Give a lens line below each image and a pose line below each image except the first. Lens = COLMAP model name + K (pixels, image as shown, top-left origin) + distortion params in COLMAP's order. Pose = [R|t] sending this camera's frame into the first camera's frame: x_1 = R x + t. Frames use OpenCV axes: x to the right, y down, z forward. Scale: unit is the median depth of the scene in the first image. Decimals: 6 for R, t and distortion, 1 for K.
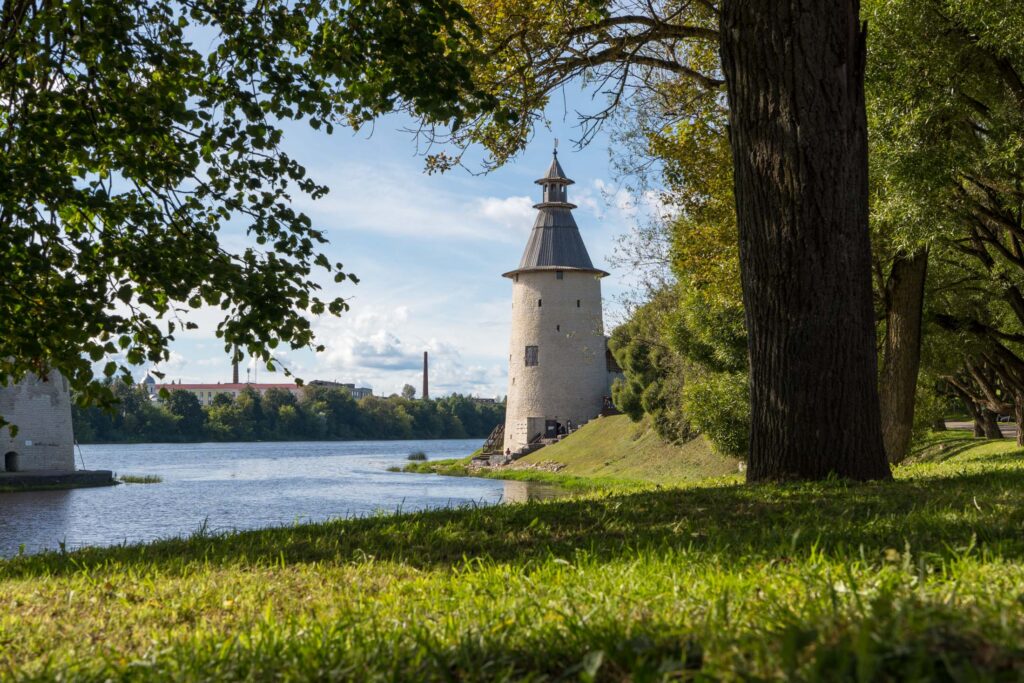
lens RADIAL K [[1537.3, 0, 518.7], [0, 1537.3, 335.1], [0, 0, 1]] dist [0.020204, 0.000000]
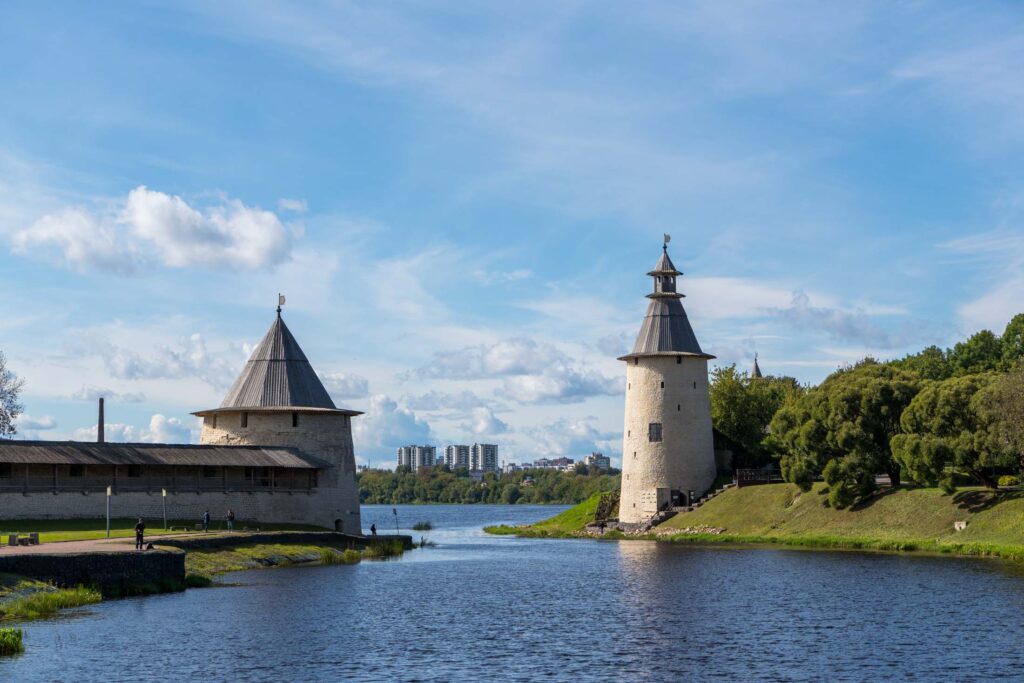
lens RADIAL K [[2092.4, 0, 510.6], [0, 2092.4, 345.3], [0, 0, 1]] dist [-0.013949, 0.000000]
pose [[0.977811, 0.010727, 0.209214, -0.403610], [-0.008321, 0.999889, -0.012378, -0.029338], [-0.209324, 0.010362, 0.977791, -0.449205]]
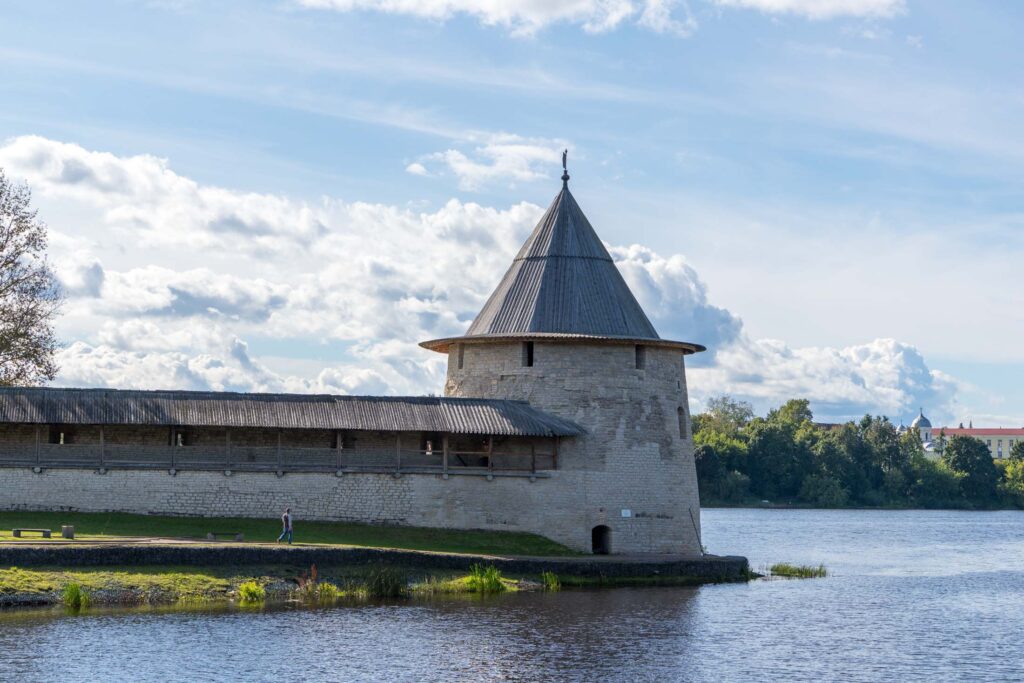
lens RADIAL K [[2035.7, 0, 509.8], [0, 2035.7, 337.8], [0, 0, 1]] dist [0.024873, 0.000000]
pose [[0.897334, -0.016216, -0.441054, 0.025750], [0.010635, 0.999829, -0.015123, 0.004242], [0.441224, 0.008879, 0.897353, 0.127996]]
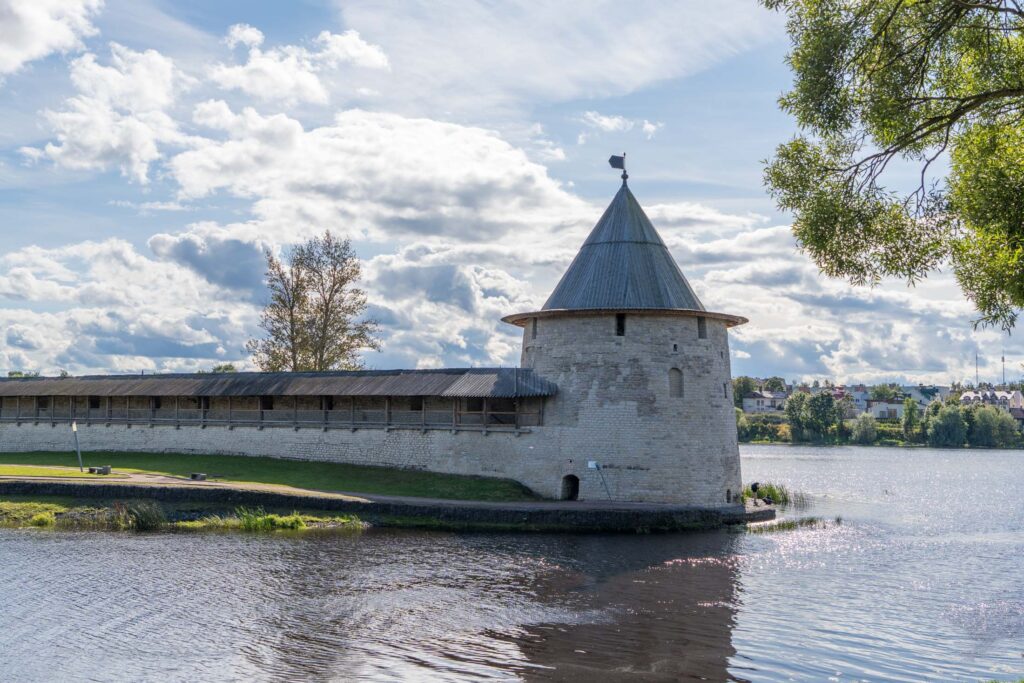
lens RADIAL K [[1123.0, 0, 514.9], [0, 1123.0, 338.9], [0, 0, 1]] dist [-0.017775, 0.000000]
pose [[0.329106, -0.065402, -0.942025, 0.149395], [0.044307, 0.997569, -0.053779, 0.027437], [0.943253, -0.024039, 0.331204, 0.591970]]
